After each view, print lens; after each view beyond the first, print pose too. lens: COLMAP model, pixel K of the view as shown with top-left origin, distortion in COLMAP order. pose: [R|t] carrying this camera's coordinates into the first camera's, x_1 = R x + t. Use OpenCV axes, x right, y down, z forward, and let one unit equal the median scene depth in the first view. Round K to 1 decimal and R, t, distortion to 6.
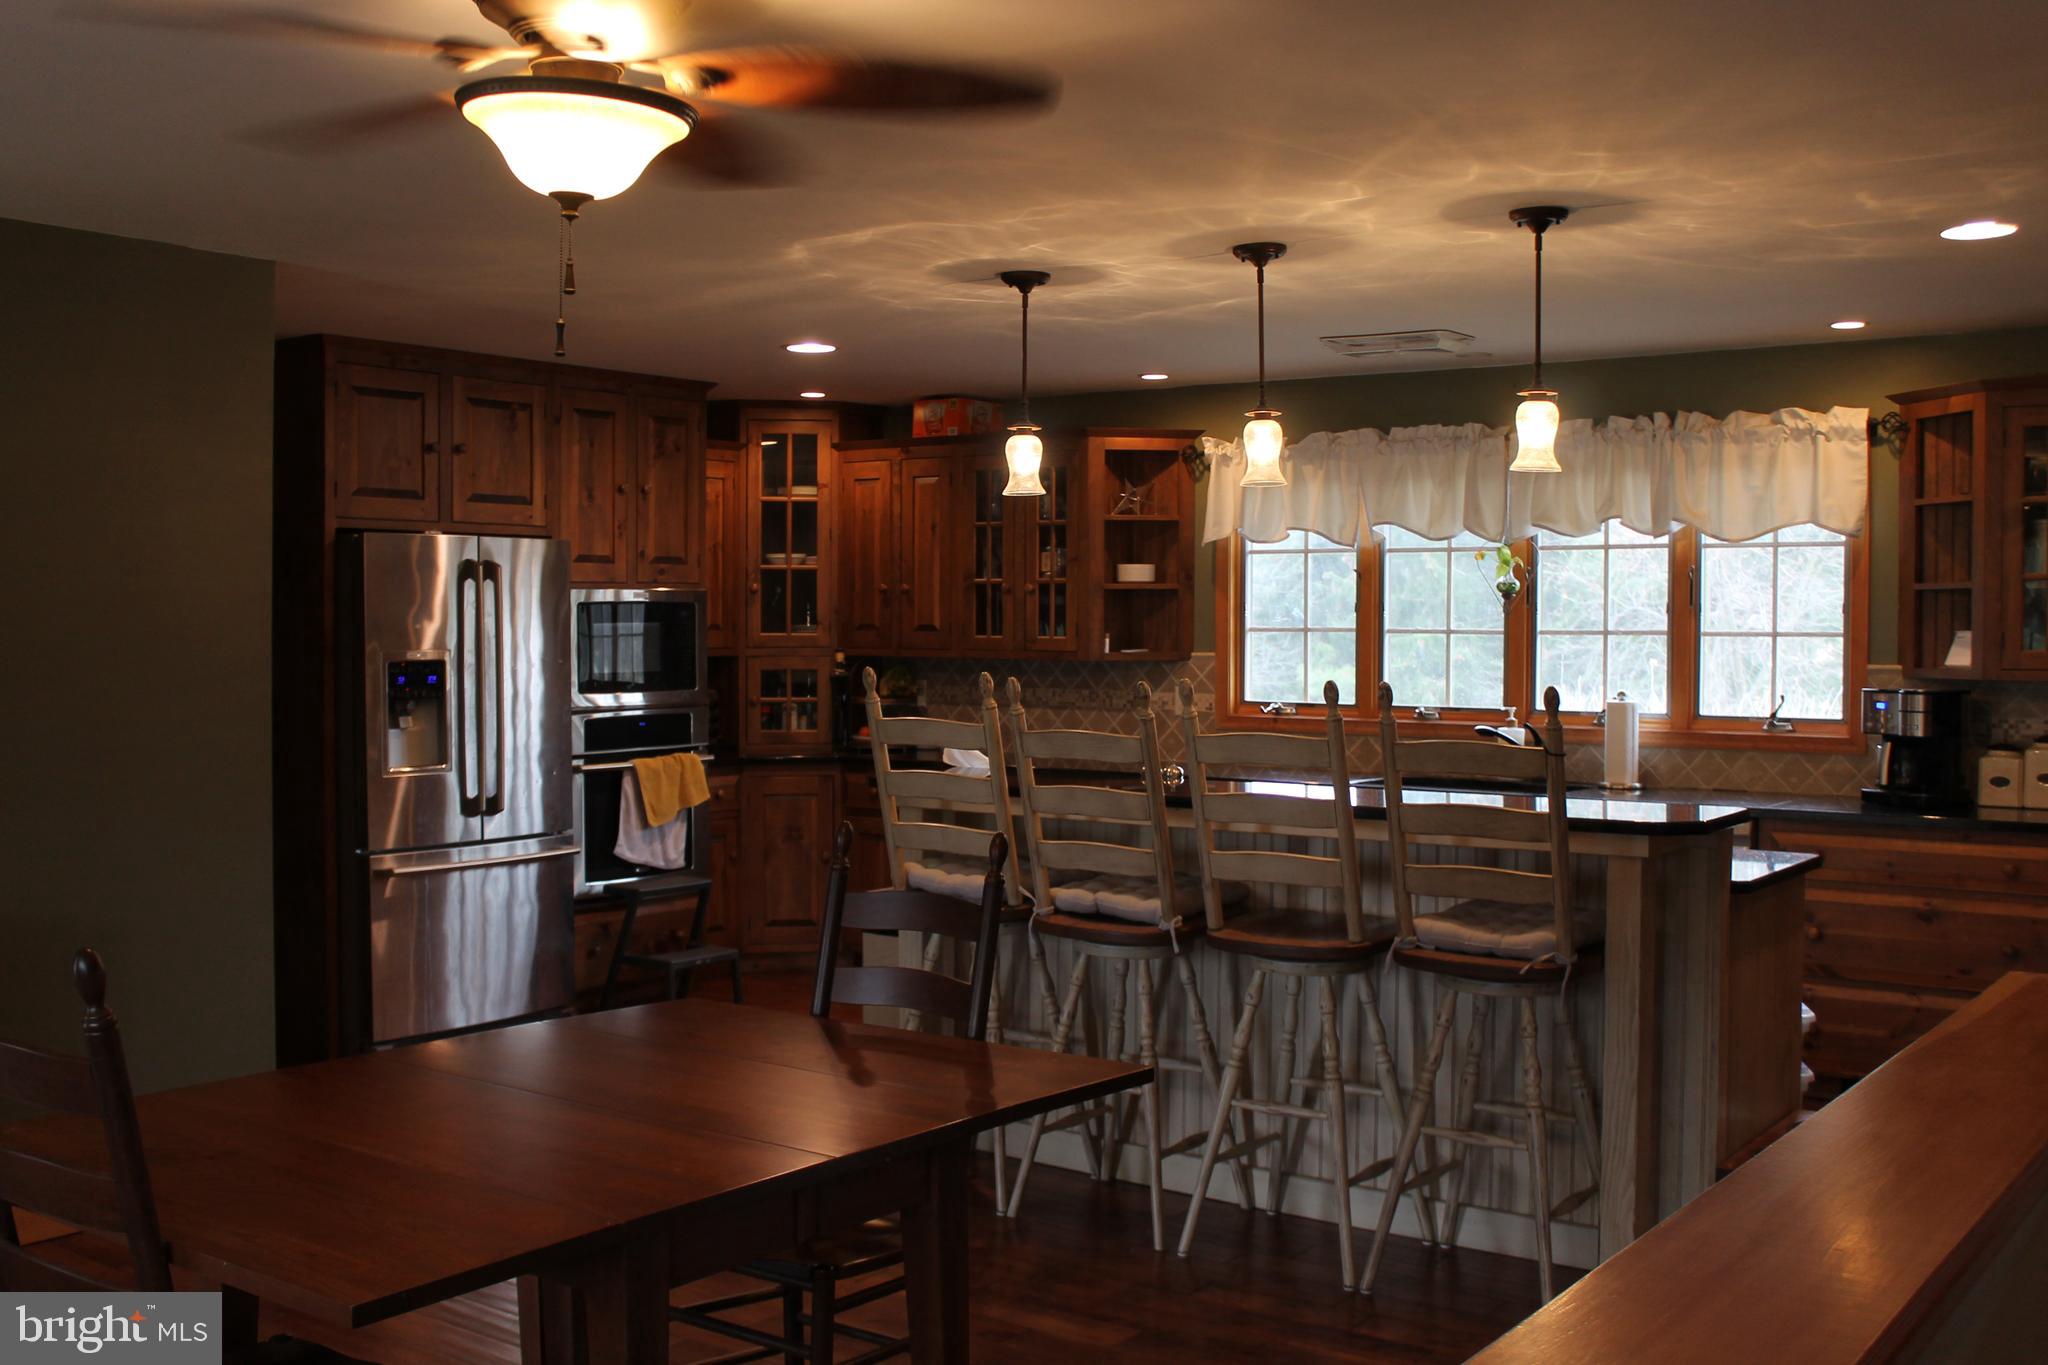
lens RADIAL K [[2044.3, 0, 997.6], [0, 2044.3, 675.8], [0, 0, 1]] dist [-0.134148, 0.139431]
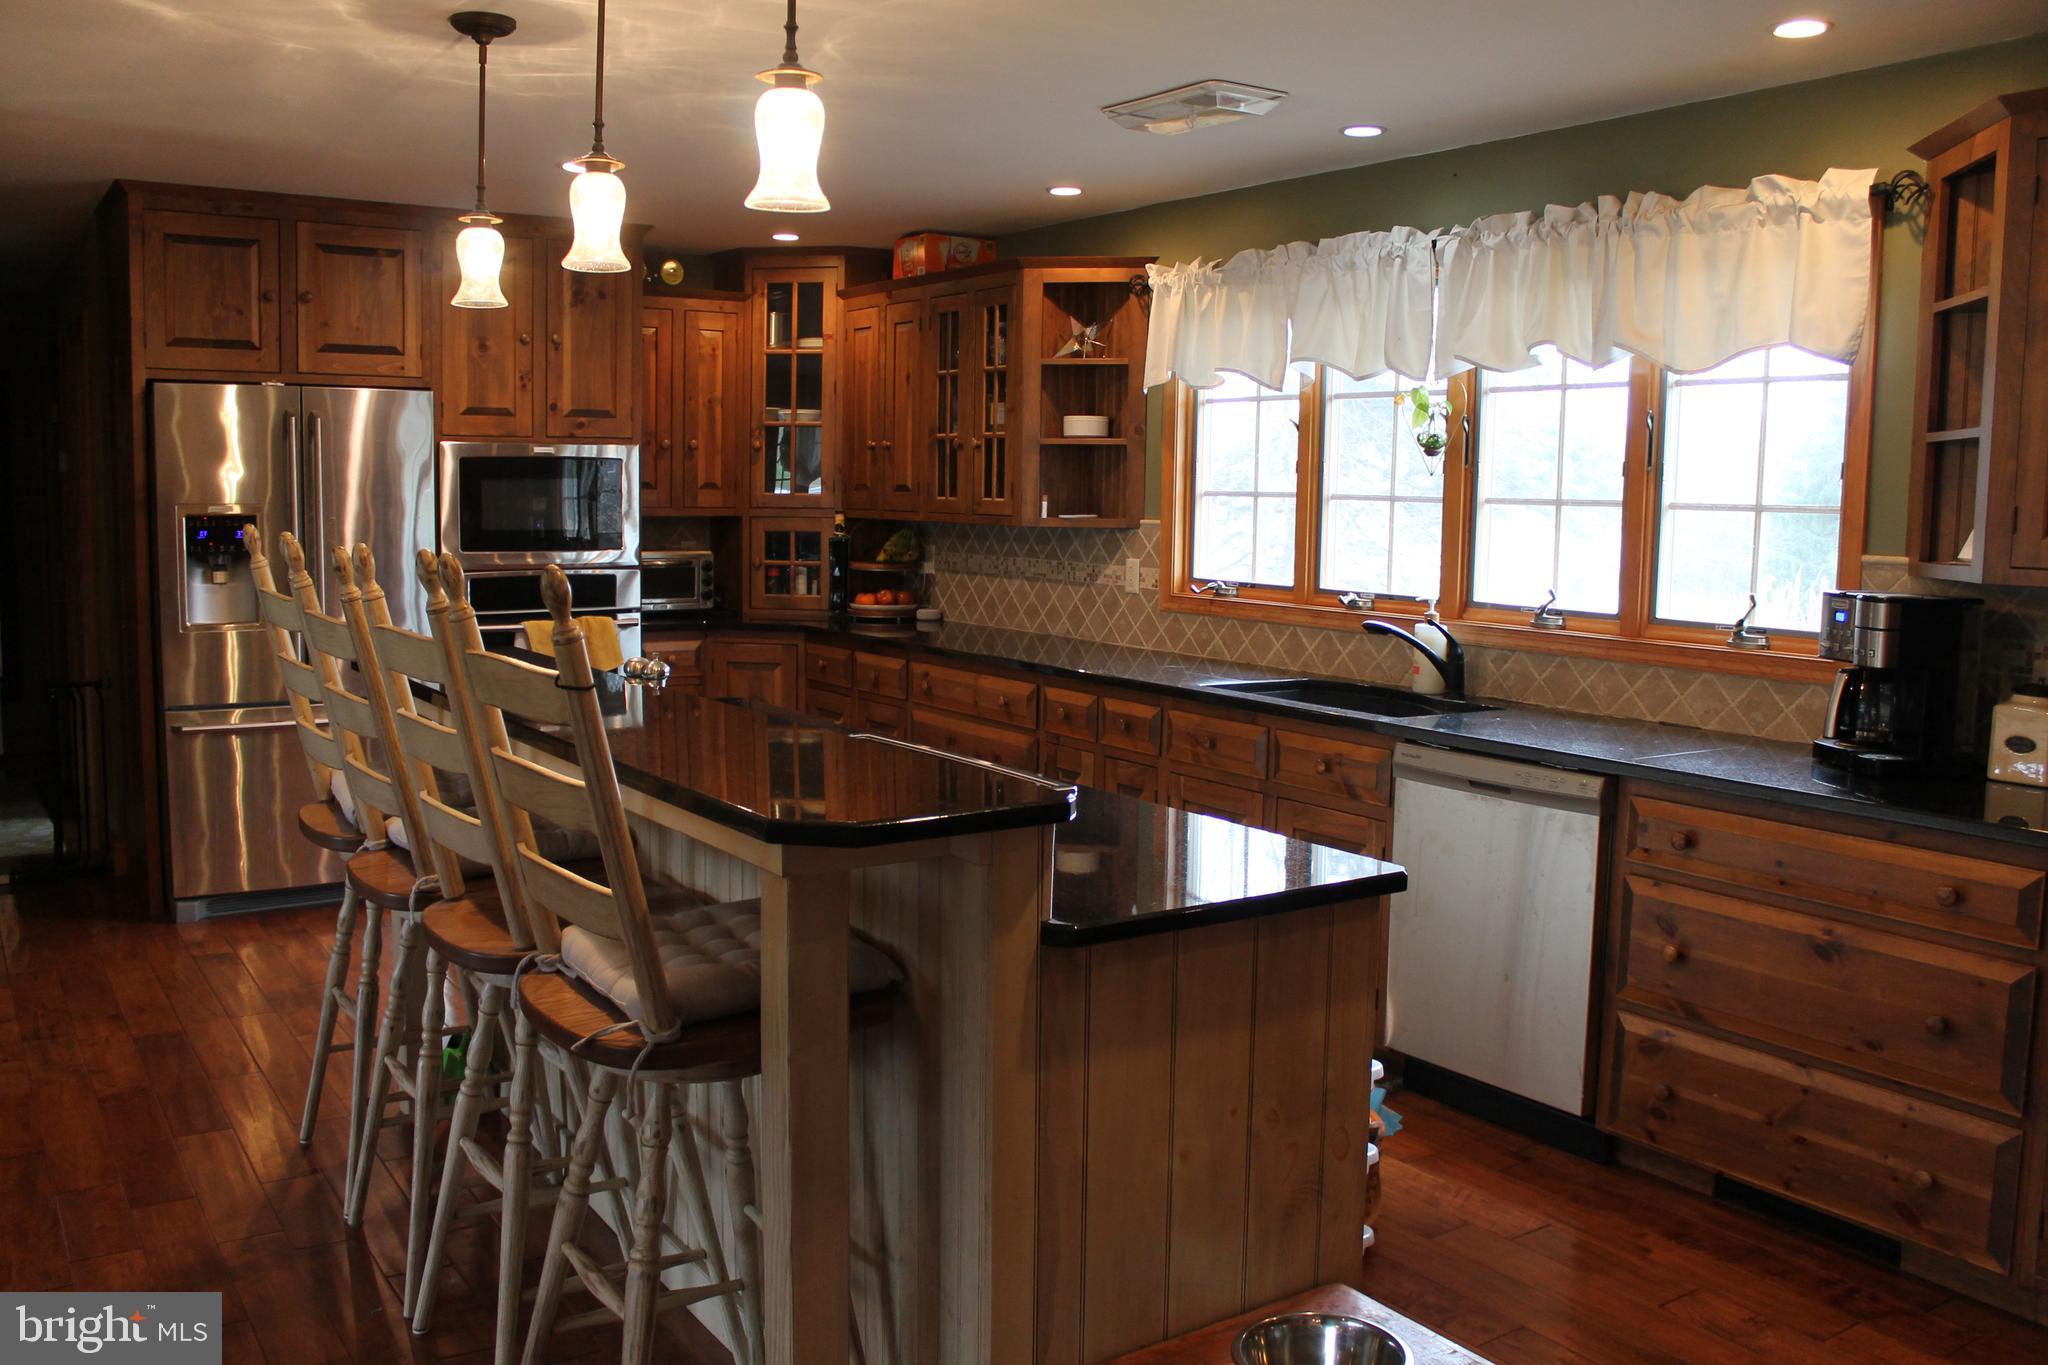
lens RADIAL K [[1712.5, 0, 1005.8], [0, 1712.5, 676.2], [0, 0, 1]] dist [-0.166739, 0.141796]
pose [[0.942198, 0.048381, -0.331546, 0.318625], [-0.022582, 0.996439, 0.081232, -0.003221], [0.334295, -0.069049, 0.939936, 0.345084]]
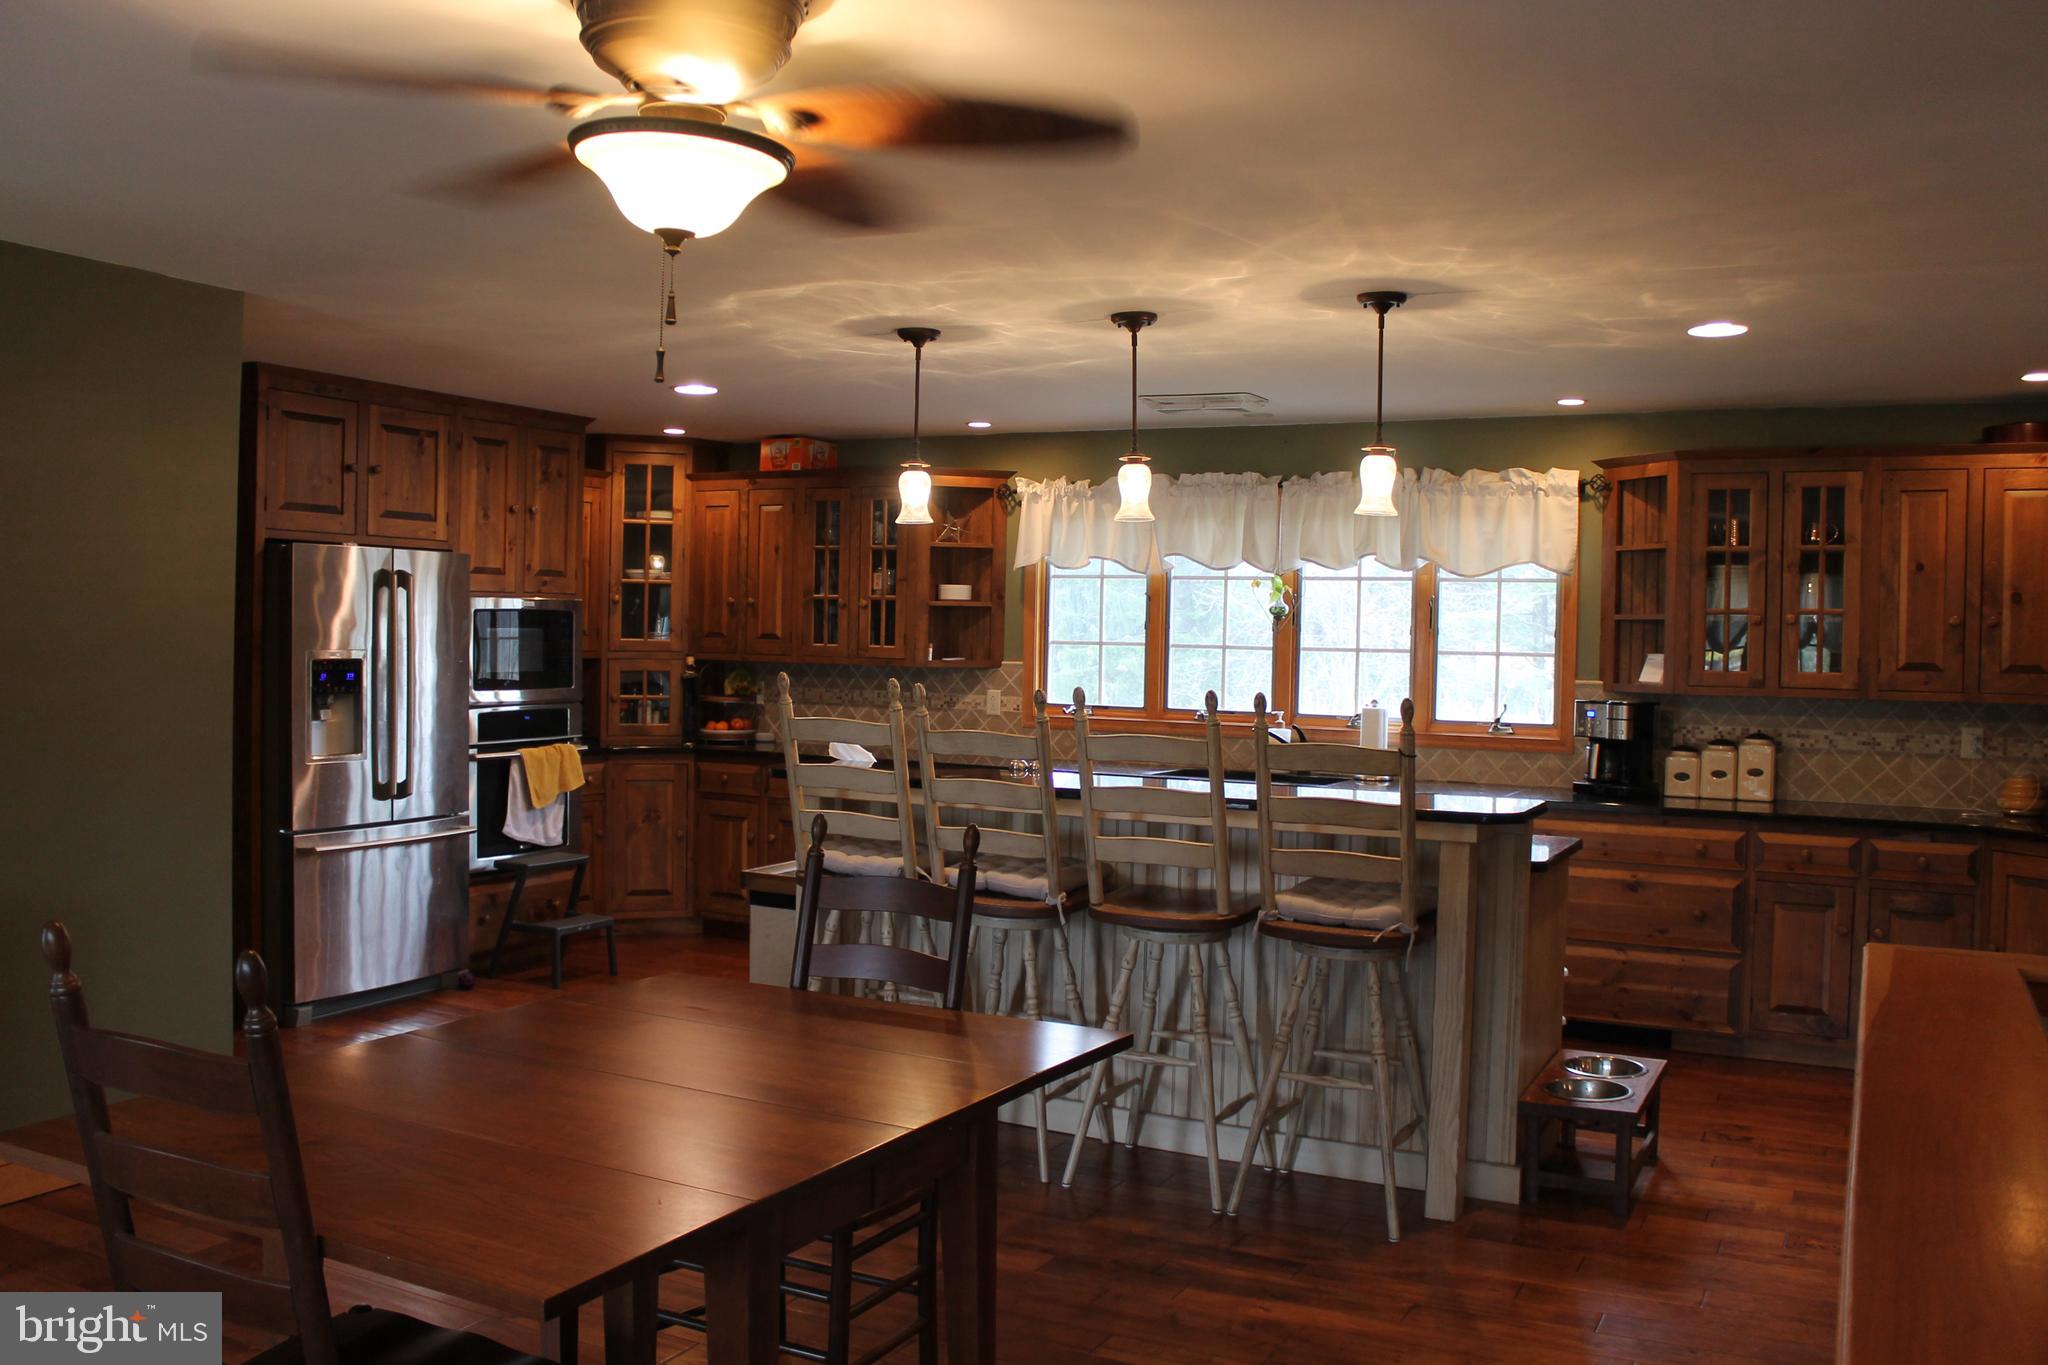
lens RADIAL K [[1711.2, 0, 991.4], [0, 1711.2, 674.3], [0, 0, 1]] dist [-0.162165, 0.125285]
pose [[0.988619, 0.013468, 0.149834, -0.065400], [-0.013286, 0.999909, -0.002221, -0.001862], [-0.149850, 0.000205, 0.988709, 0.035779]]
